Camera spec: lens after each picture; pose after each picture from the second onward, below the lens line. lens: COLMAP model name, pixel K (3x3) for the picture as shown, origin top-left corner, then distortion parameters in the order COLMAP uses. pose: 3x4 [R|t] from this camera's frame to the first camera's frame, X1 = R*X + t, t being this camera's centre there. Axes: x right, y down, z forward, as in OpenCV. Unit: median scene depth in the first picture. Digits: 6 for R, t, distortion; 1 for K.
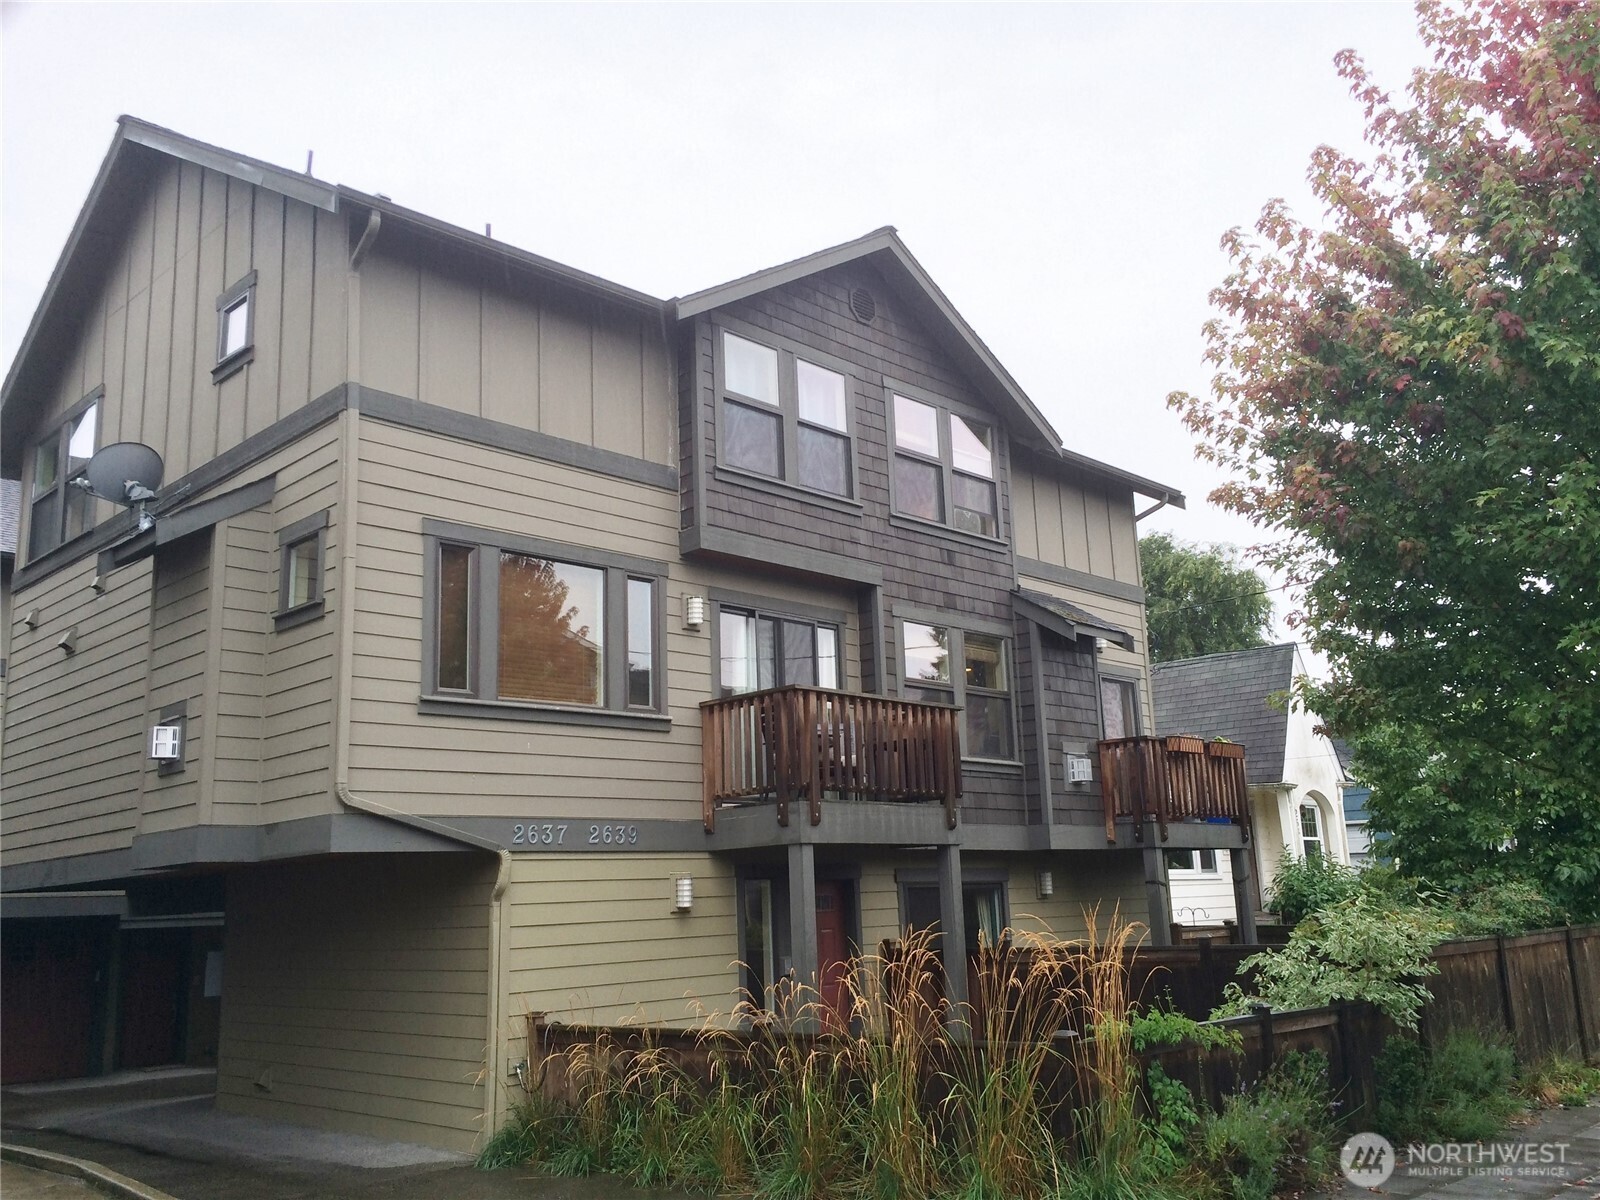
lens RADIAL K [[1371.3, 0, 800.0], [0, 1371.3, 600.0], [0, 0, 1]] dist [0.067271, -0.064162]
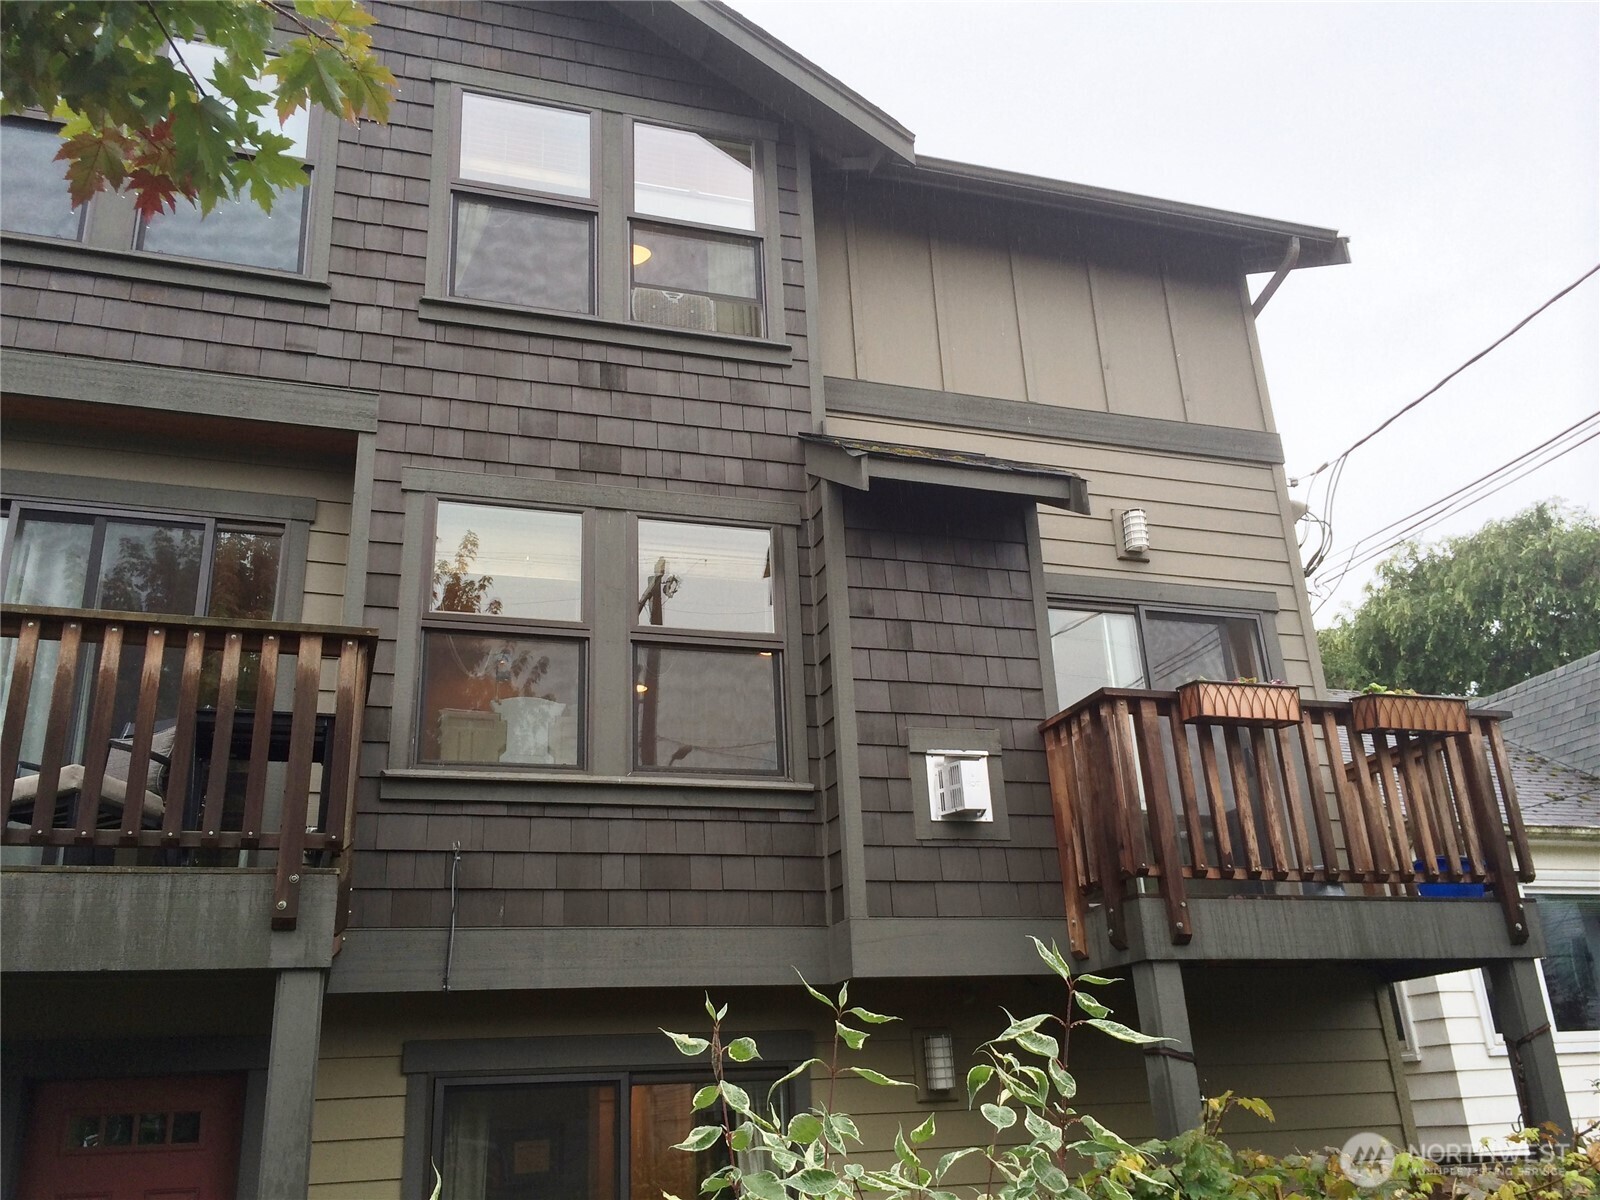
lens RADIAL K [[1371.3, 0, 800.0], [0, 1371.3, 600.0], [0, 0, 1]] dist [0.067271, -0.064162]
pose [[0.890393, -0.174876, -0.420260, 0.355856], [0.115340, 0.979804, -0.163342, 0.132049], [0.440336, 0.096966, 0.892581, 0.595526]]
